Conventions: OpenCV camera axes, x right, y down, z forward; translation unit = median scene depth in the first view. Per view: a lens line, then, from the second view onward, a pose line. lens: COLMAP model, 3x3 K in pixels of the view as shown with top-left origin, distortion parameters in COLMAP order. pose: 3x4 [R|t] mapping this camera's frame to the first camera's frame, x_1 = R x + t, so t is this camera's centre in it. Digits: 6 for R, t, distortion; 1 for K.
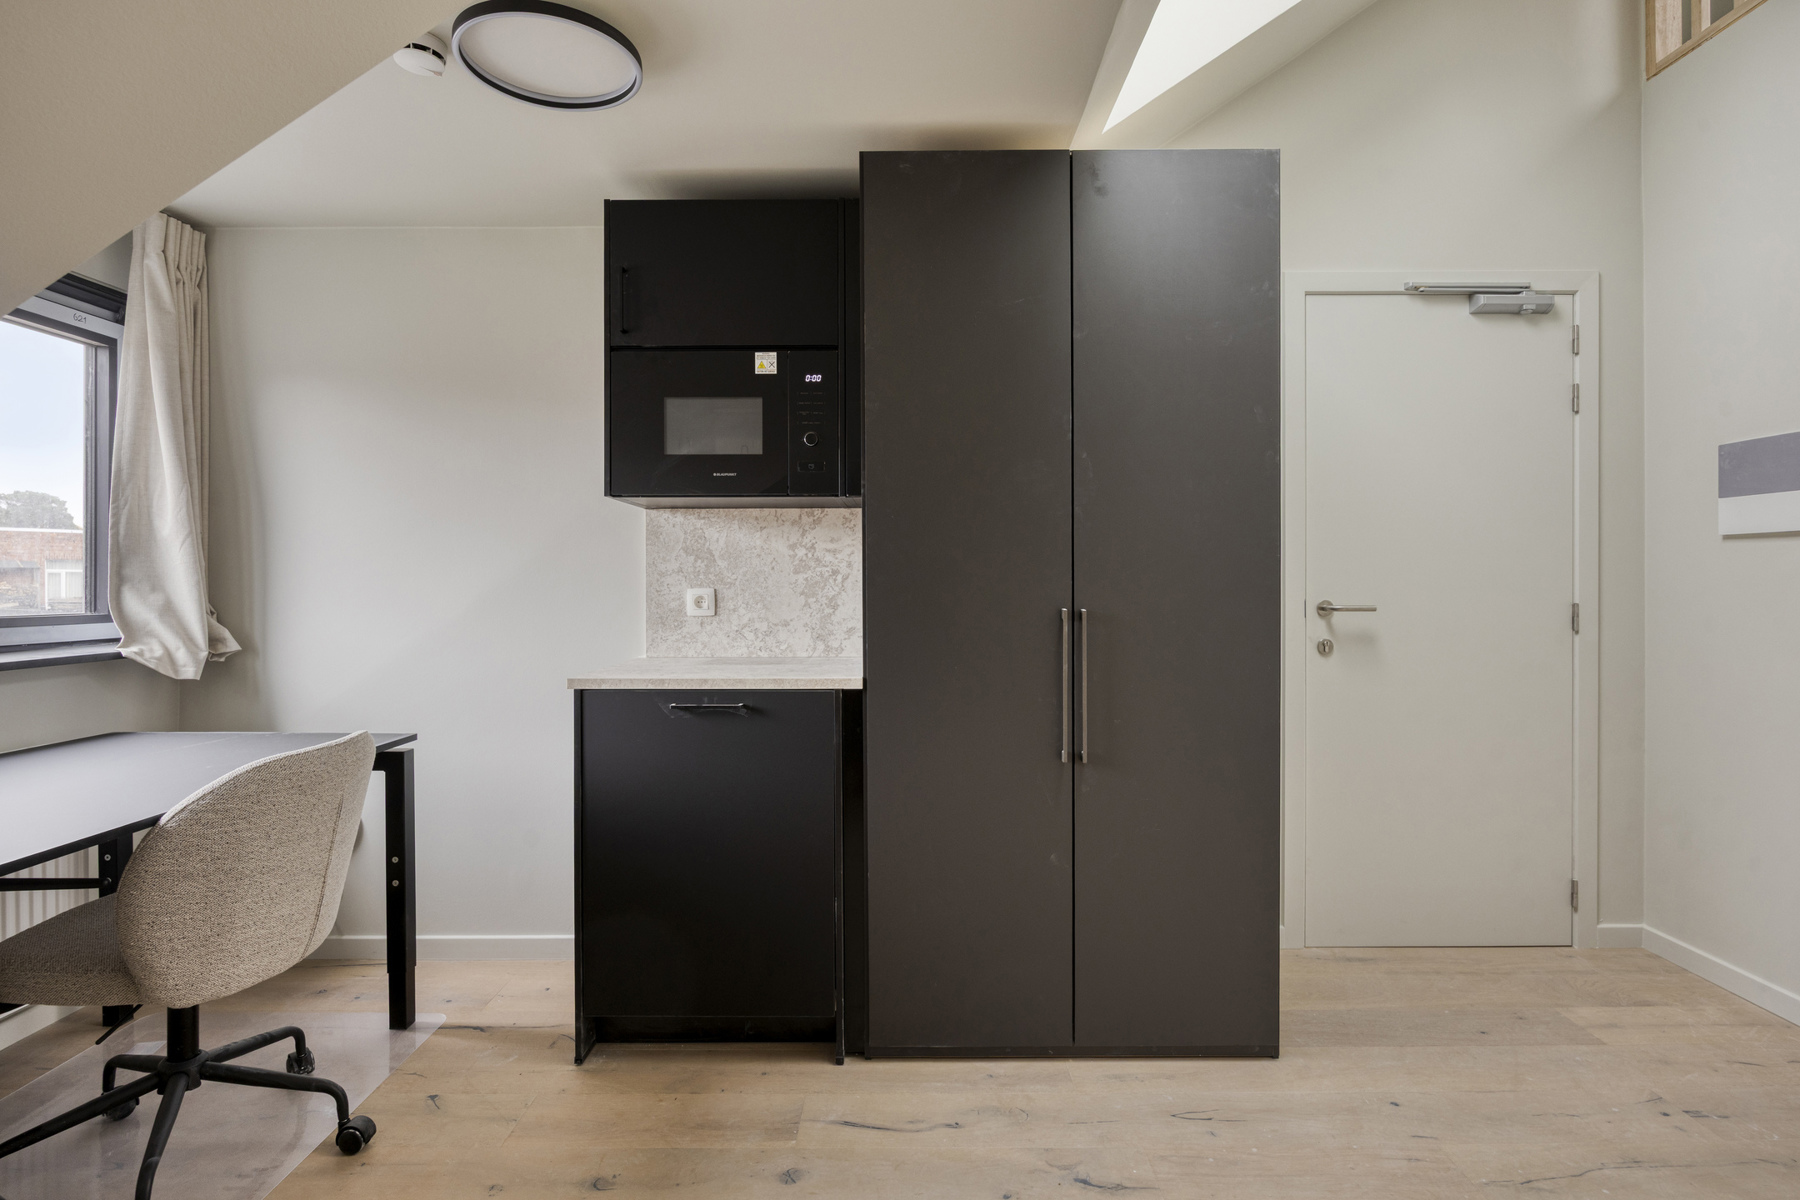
lens RADIAL K [[887.7, 0, 905.8], [0, 887.7, 589.8], [0, 0, 1]] dist [-0.012615, -0.000437]
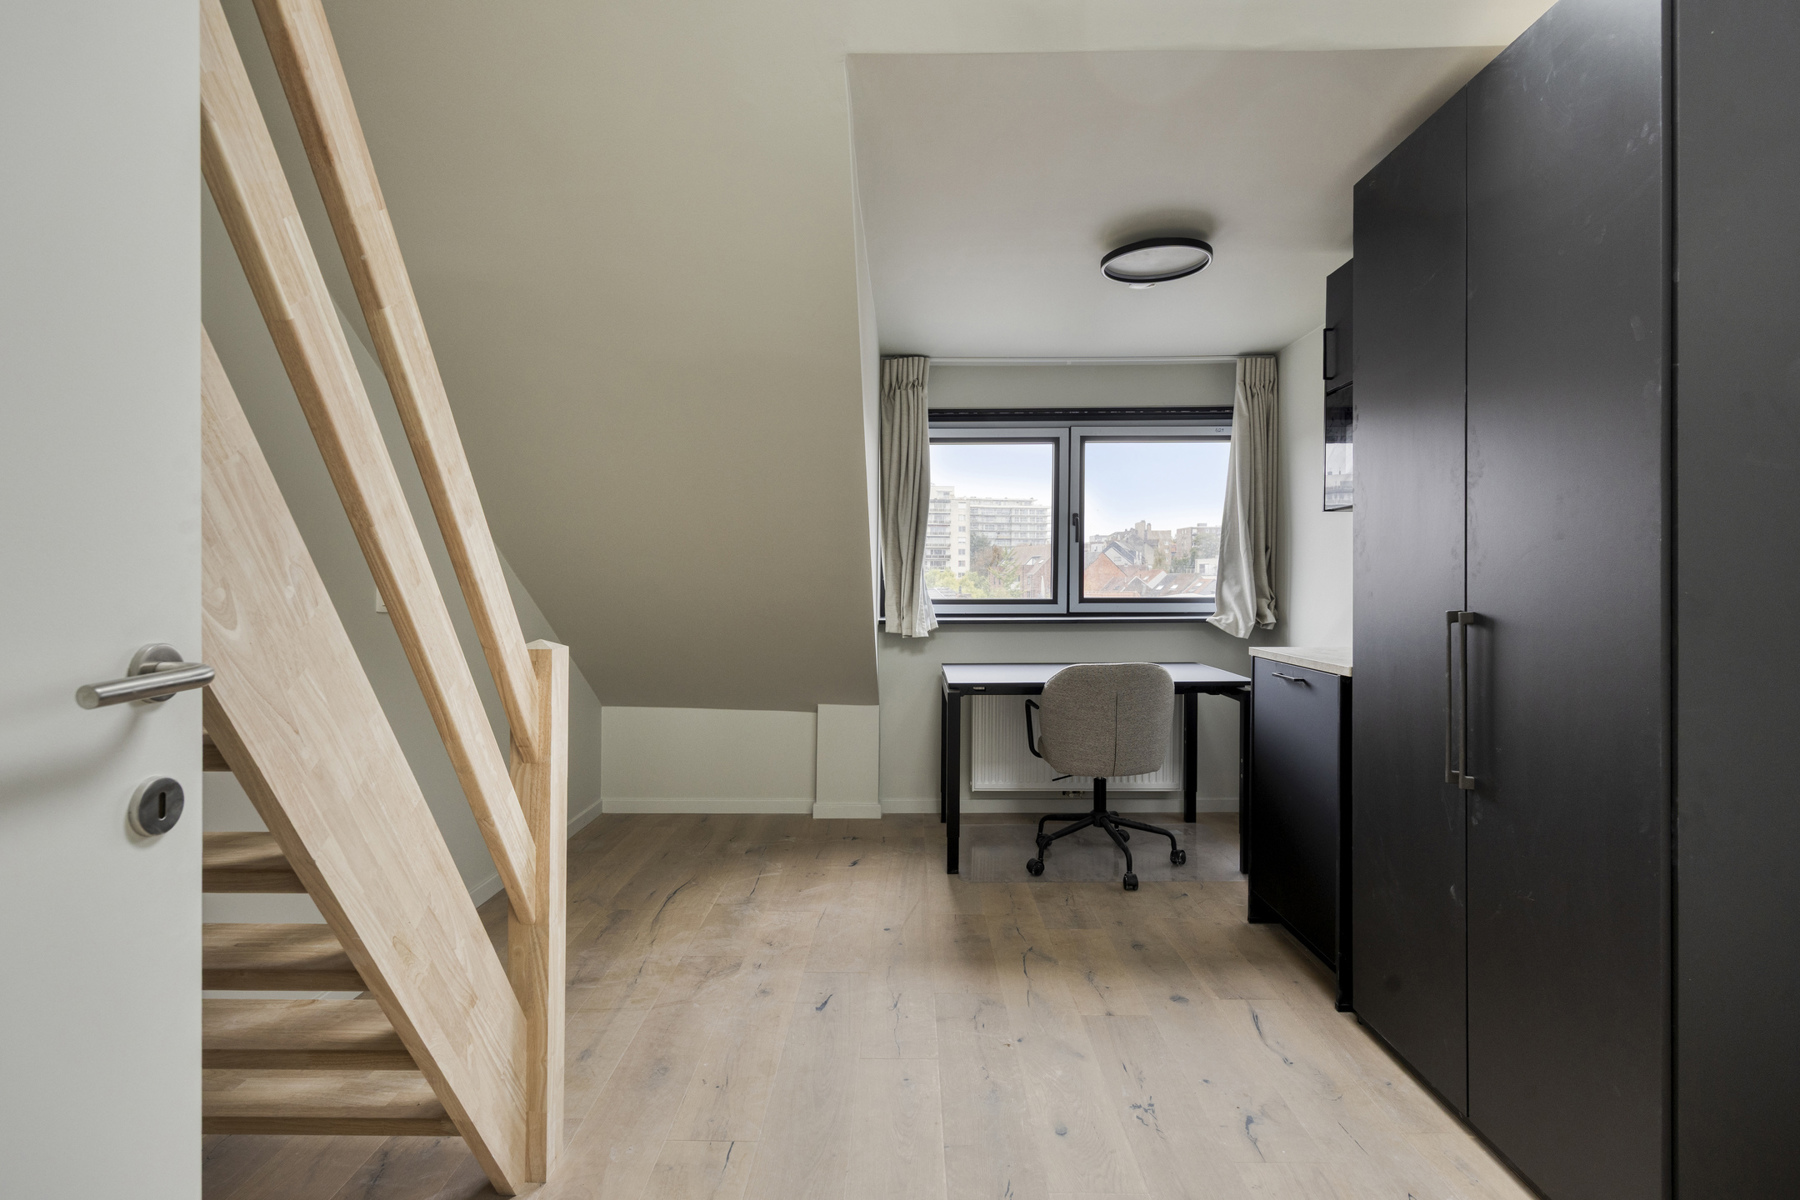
lens RADIAL K [[887.7, 0, 905.8], [0, 887.7, 589.8], [0, 0, 1]] dist [-0.012615, -0.000437]
pose [[0.002989, 0.011906, -0.999925, 1.046587], [-0.005217, 0.999916, 0.011890, -0.006199], [0.999982, 0.005181, 0.003051, 0.451823]]
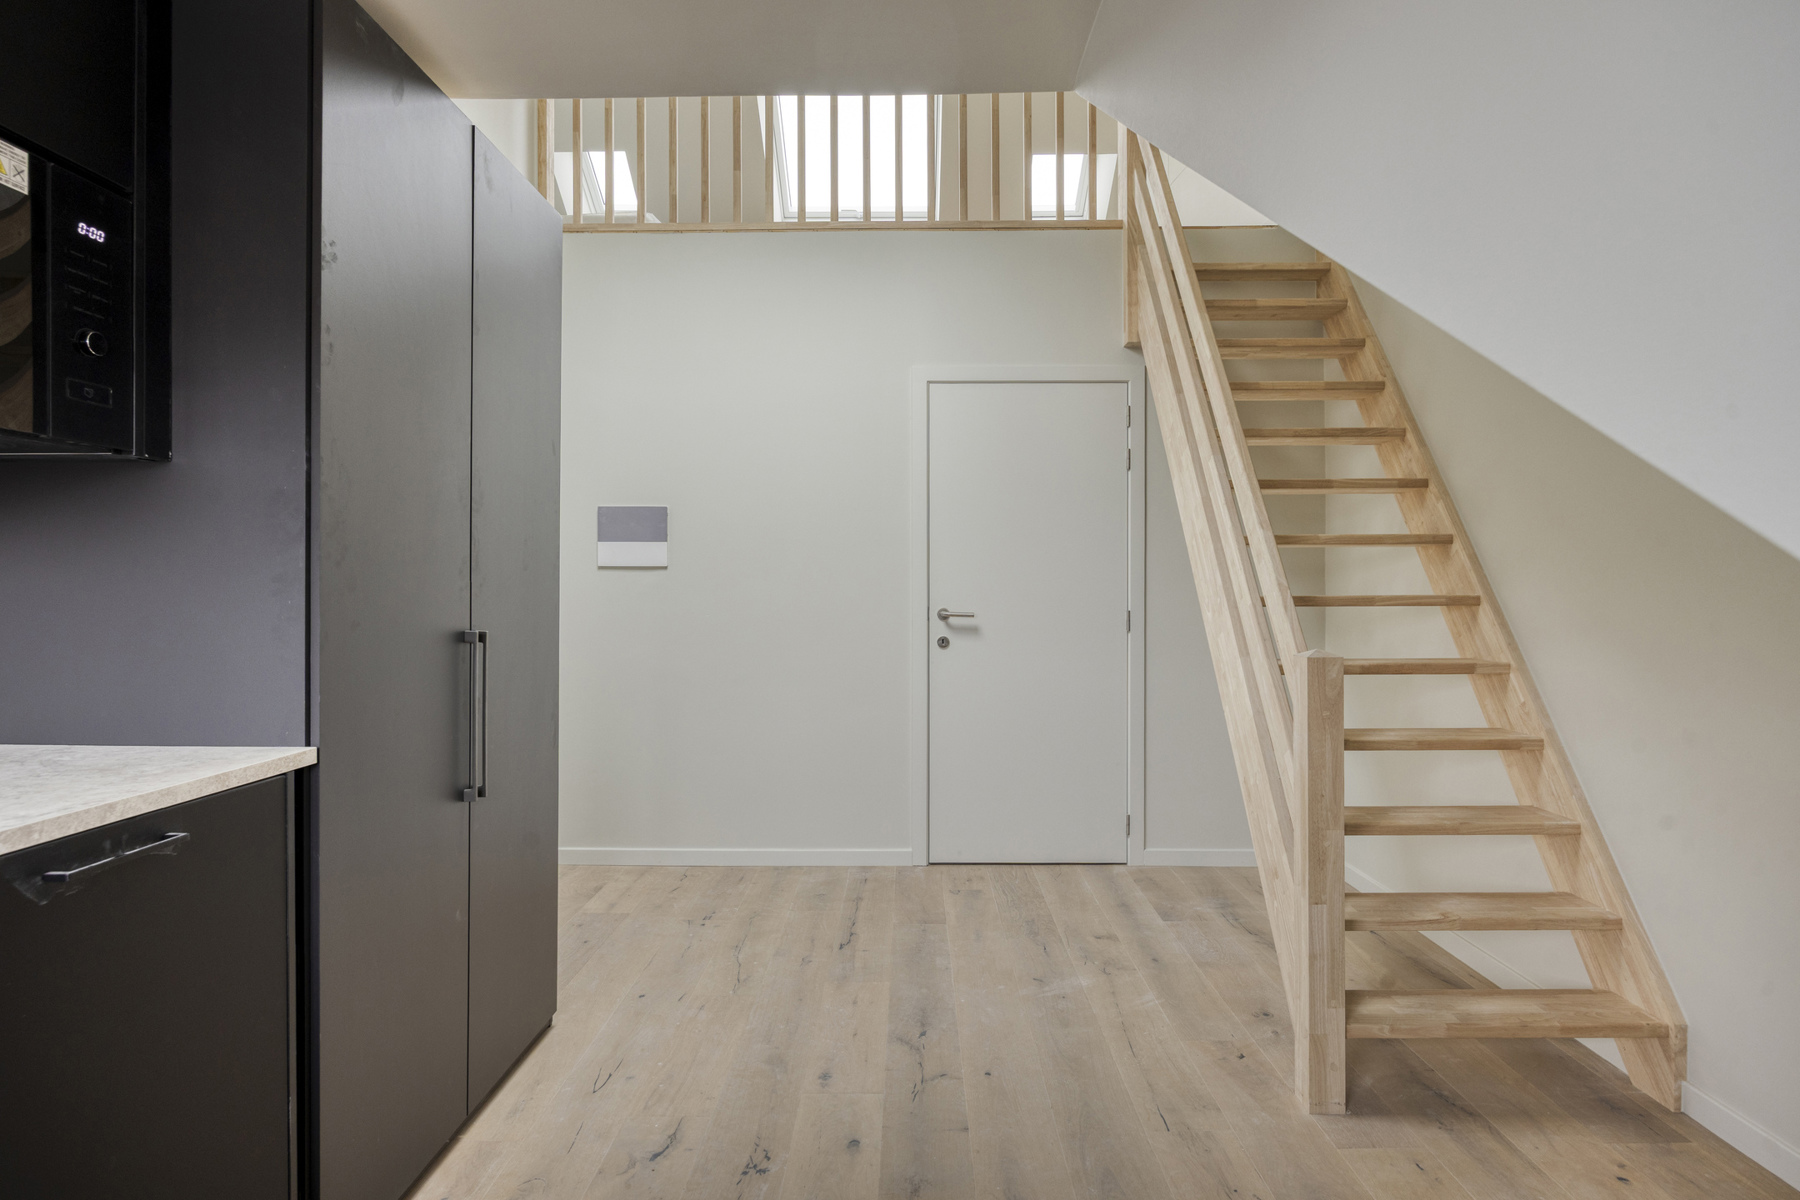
lens RADIAL K [[887.7, 0, 905.8], [0, 887.7, 589.8], [0, 0, 1]] dist [-0.012615, -0.000437]
pose [[0.009301, 0.003869, 0.999949, -0.707704], [0.007898, 0.999961, -0.003943, -0.013129], [-0.999926, 0.007934, 0.009270, 0.546041]]
